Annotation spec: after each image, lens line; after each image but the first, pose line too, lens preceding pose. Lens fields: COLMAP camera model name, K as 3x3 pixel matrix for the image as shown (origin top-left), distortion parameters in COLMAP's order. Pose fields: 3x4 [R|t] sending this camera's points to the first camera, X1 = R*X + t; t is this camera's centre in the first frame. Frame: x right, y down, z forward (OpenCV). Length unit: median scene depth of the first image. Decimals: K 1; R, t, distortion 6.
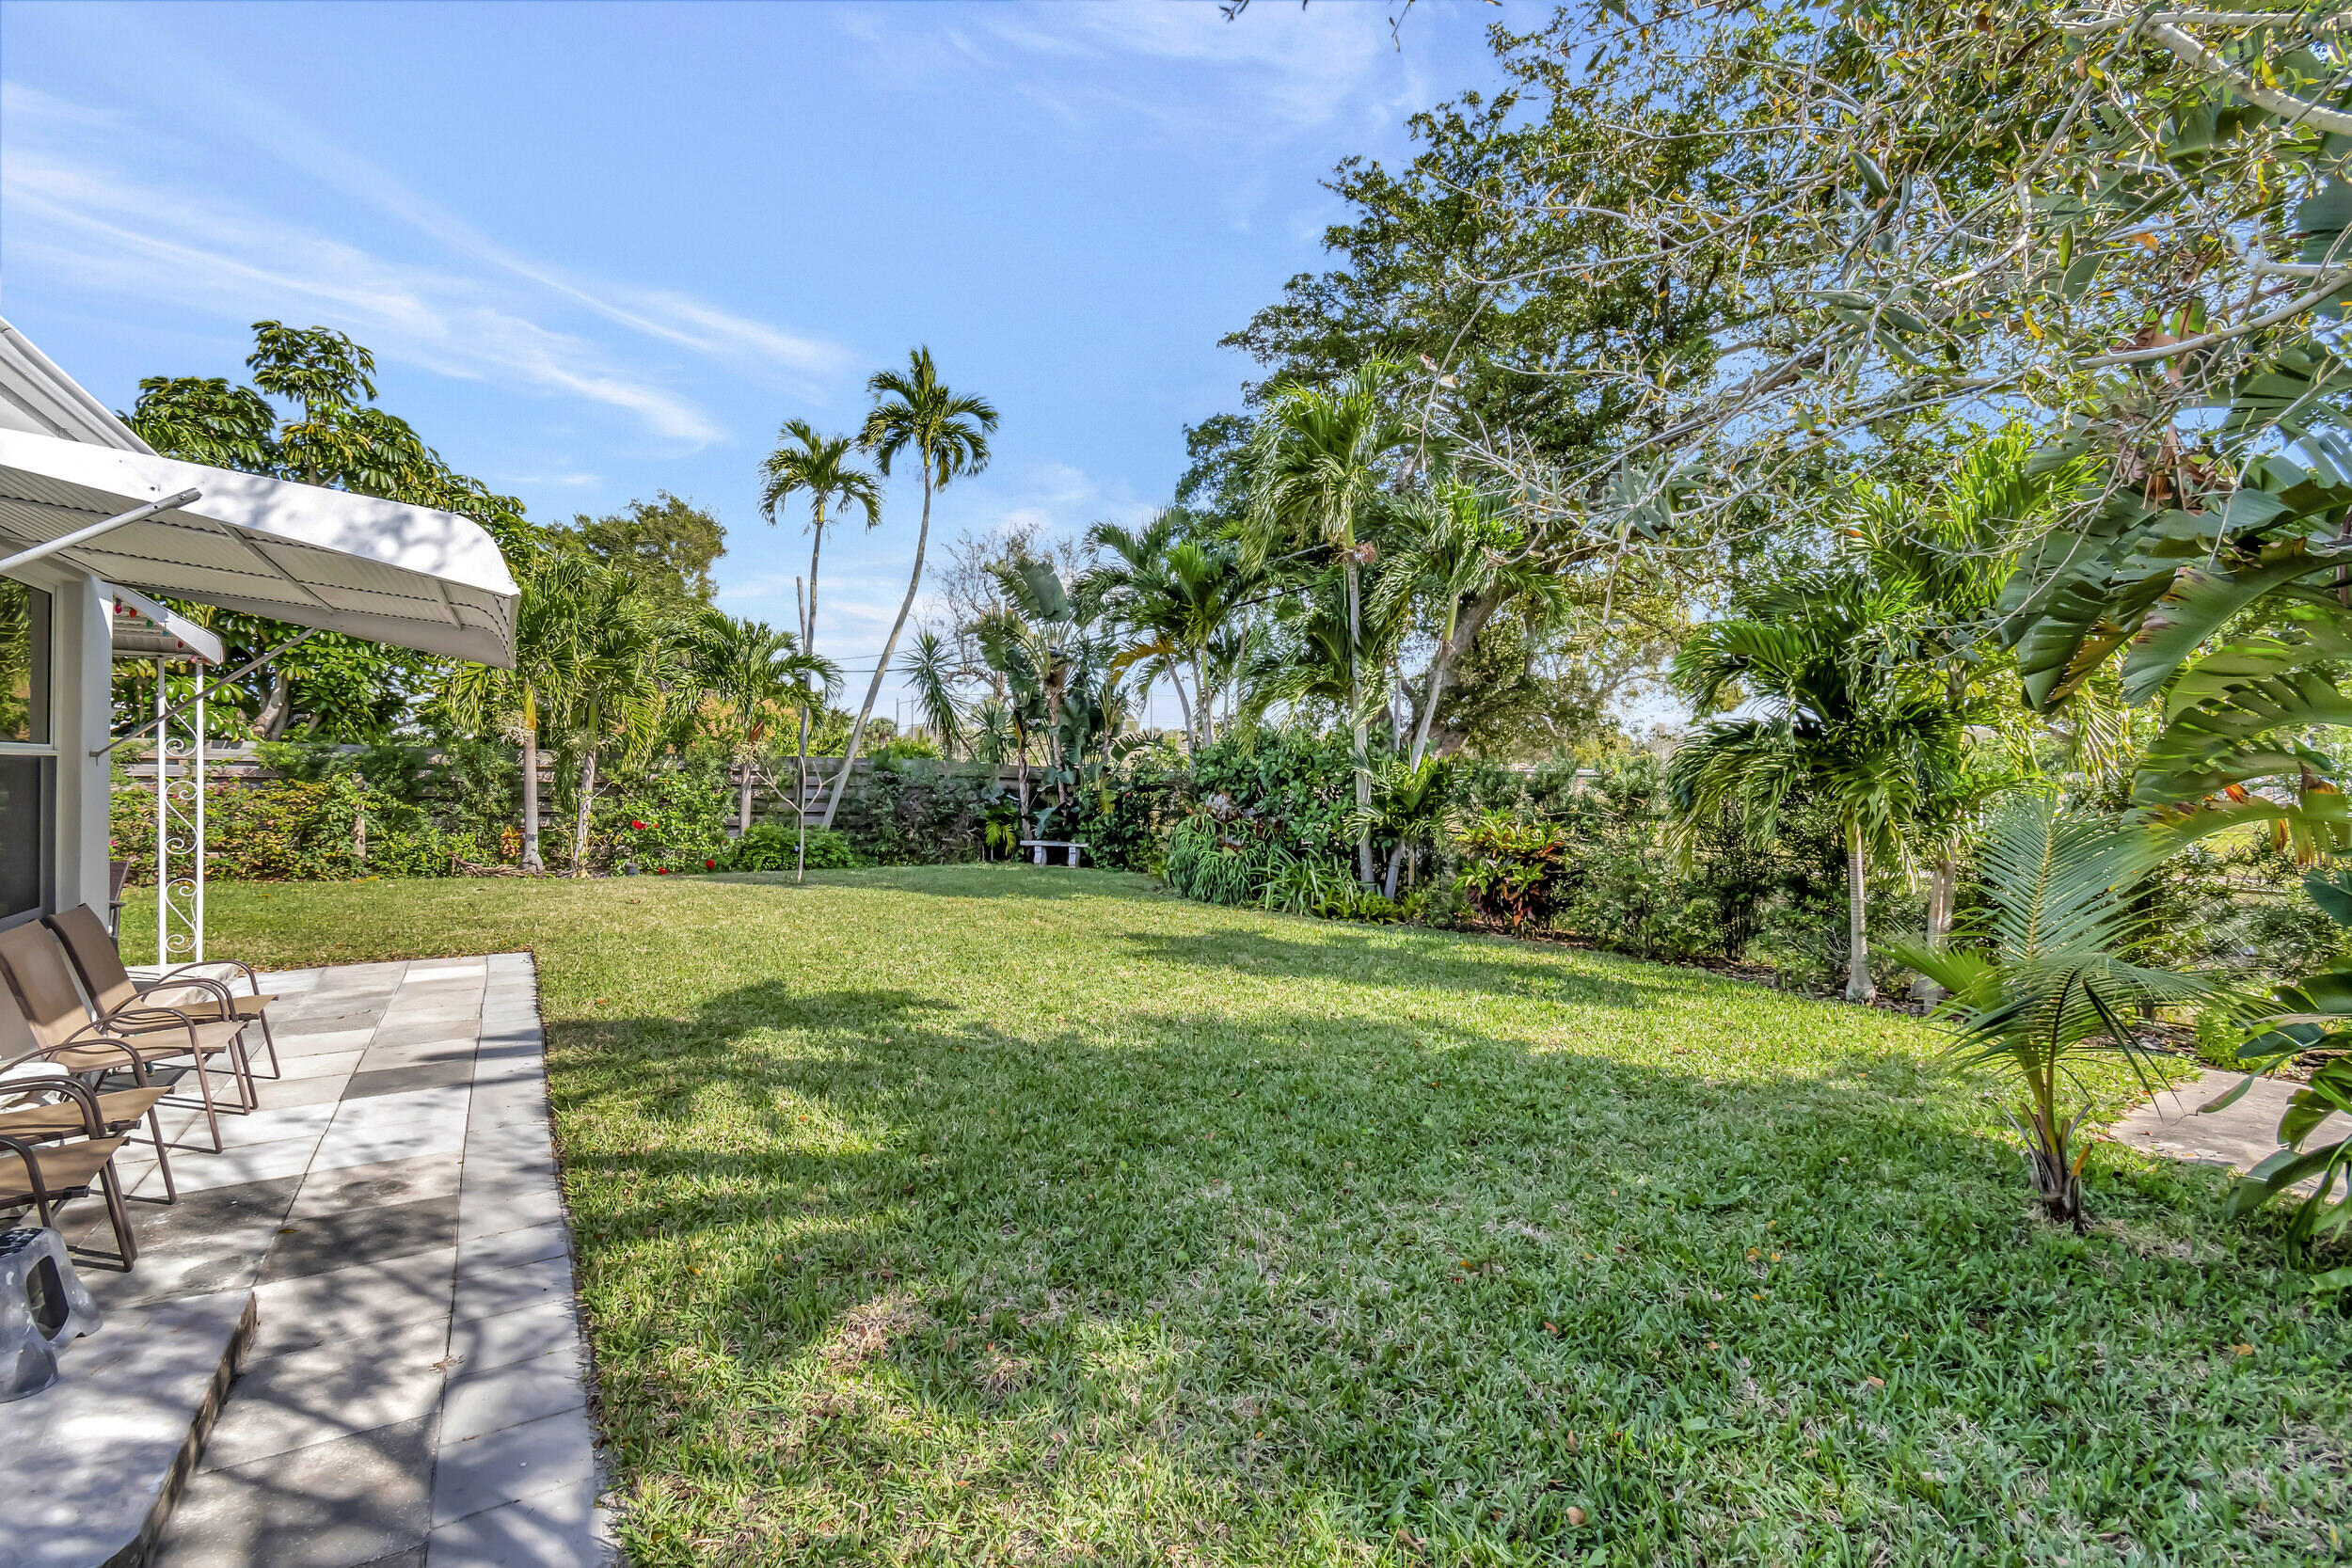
lens RADIAL K [[1050.5, 0, 1144.4], [0, 1050.5, 771.6], [0, 0, 1]] dist [-0.000626, -0.000160]
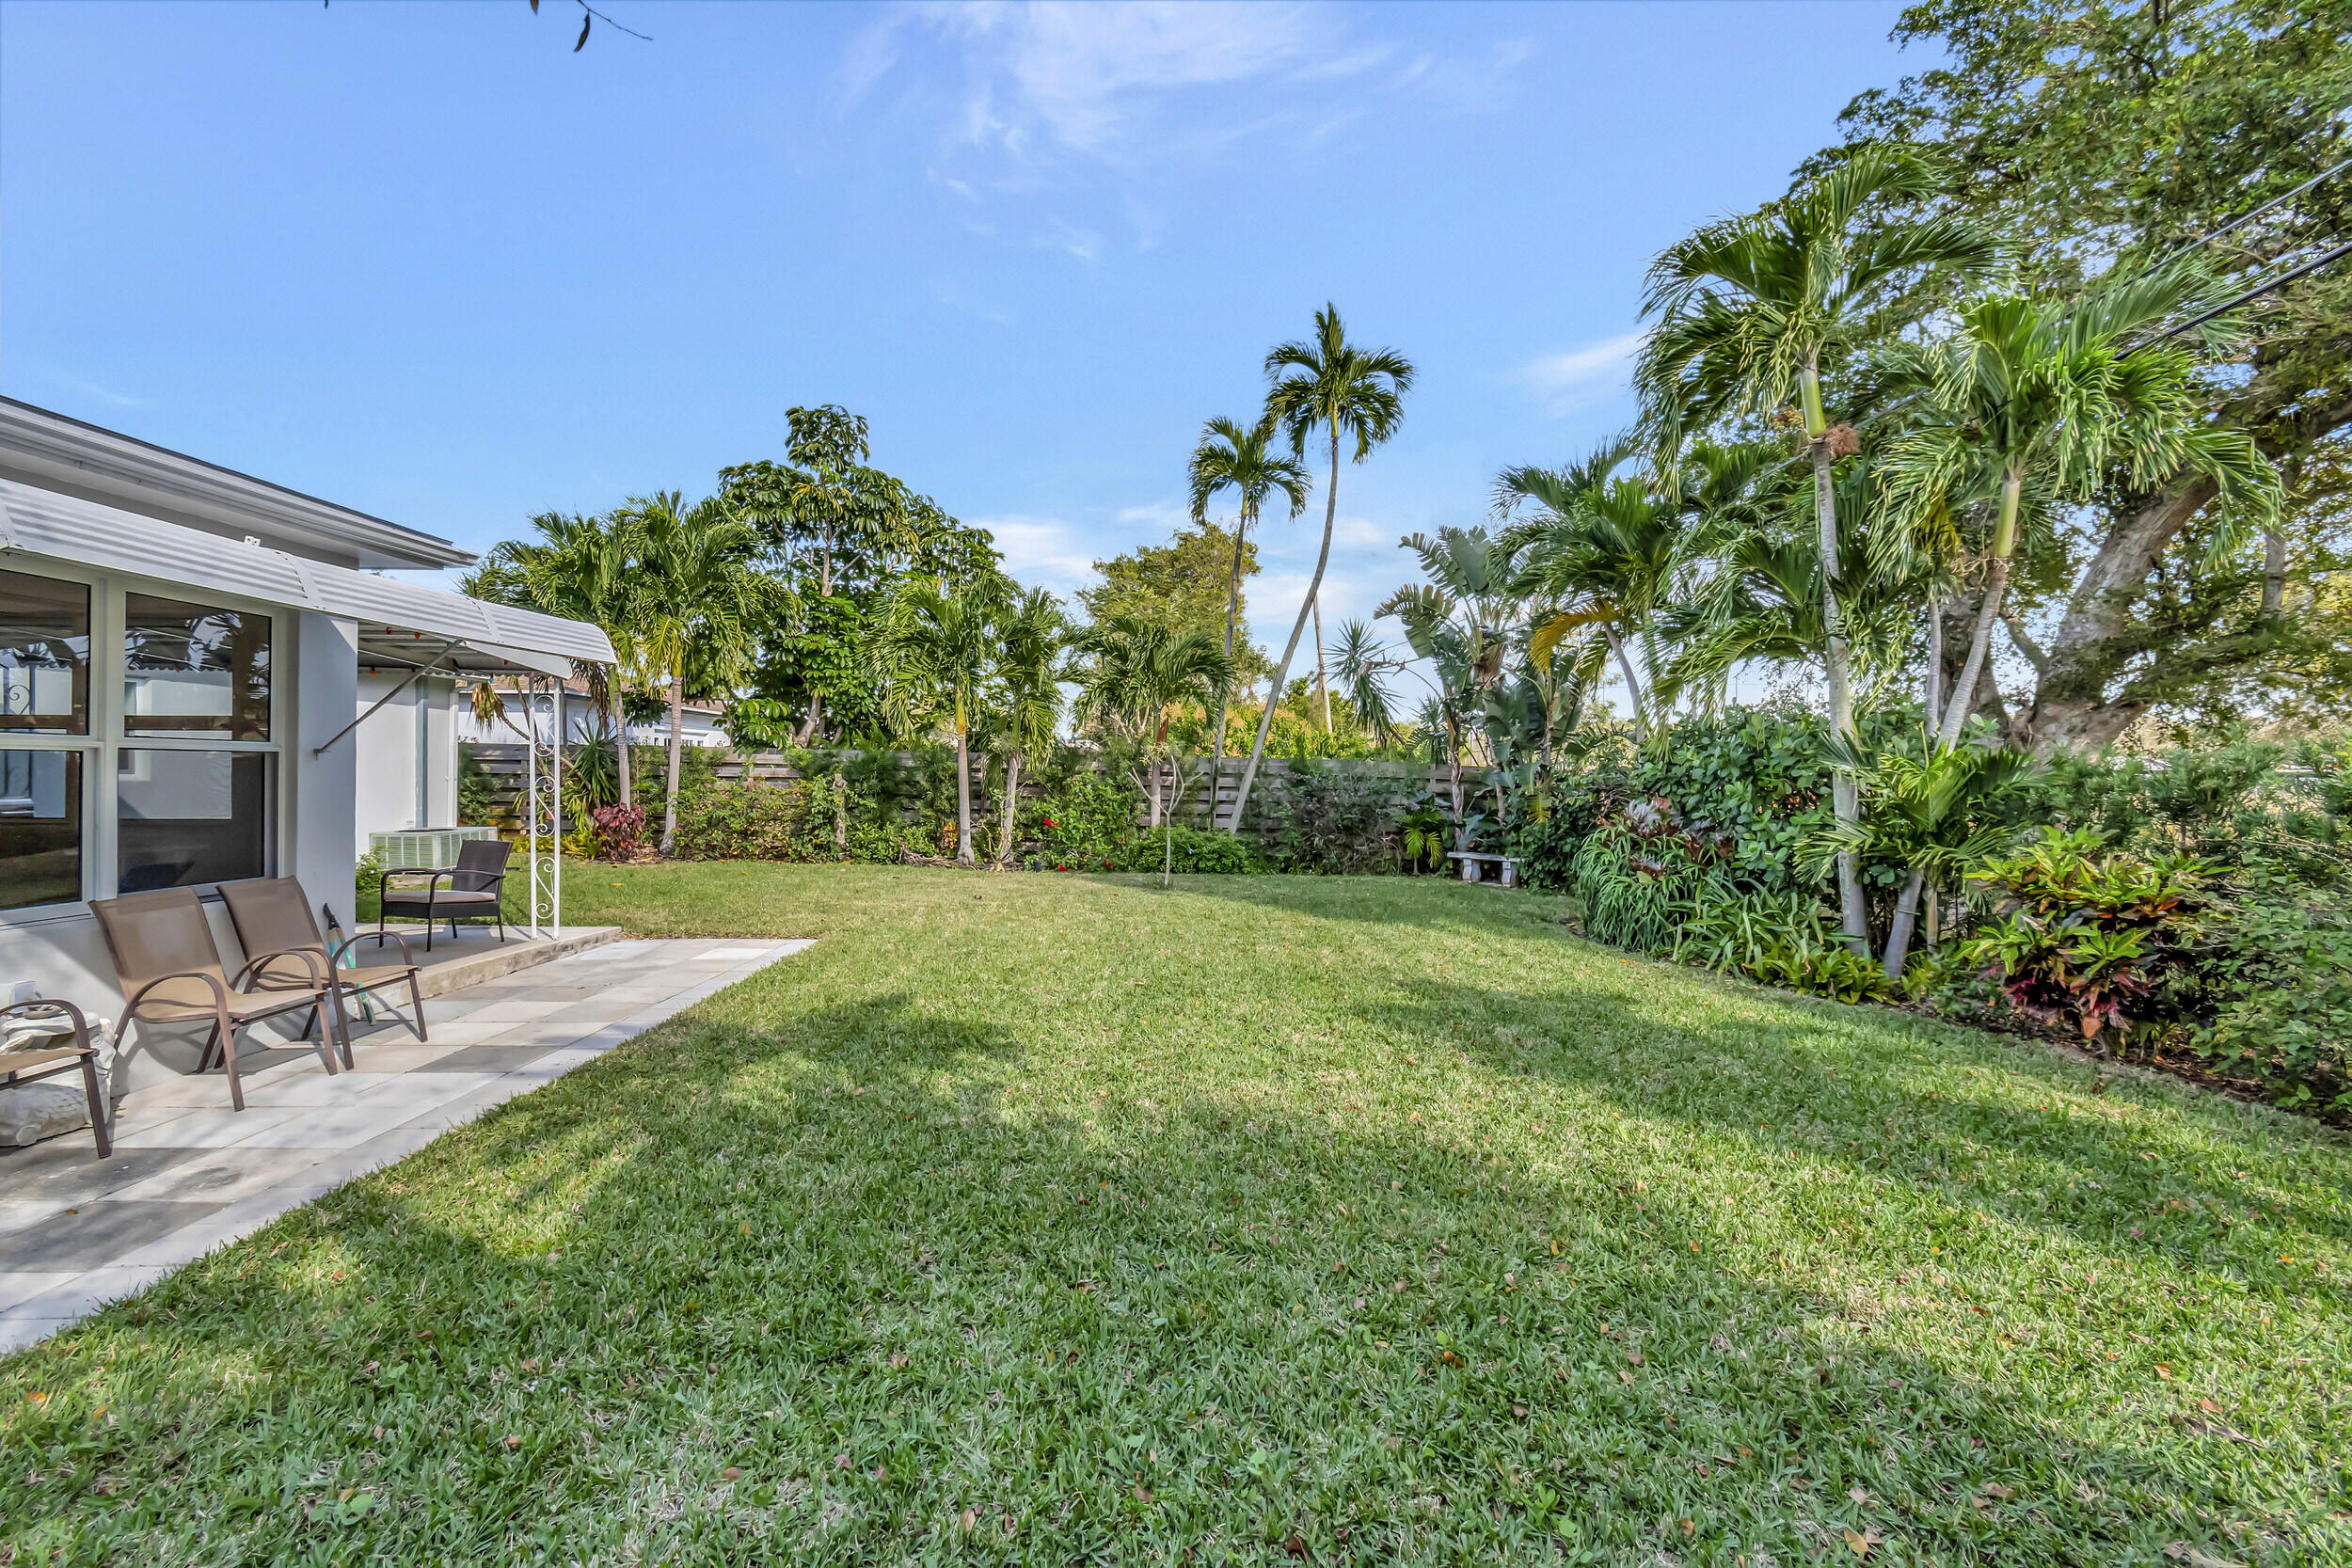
lens RADIAL K [[1023.7, 0, 1173.9], [0, 1023.7, 773.4], [0, 0, 1]] dist [0.008352, -0.000169]
pose [[0.850708, -0.002281, -0.525633, 0.151896], [-0.000327, 0.999988, -0.004867, 0.005554], [0.525638, 0.004312, 0.850697, 0.179101]]
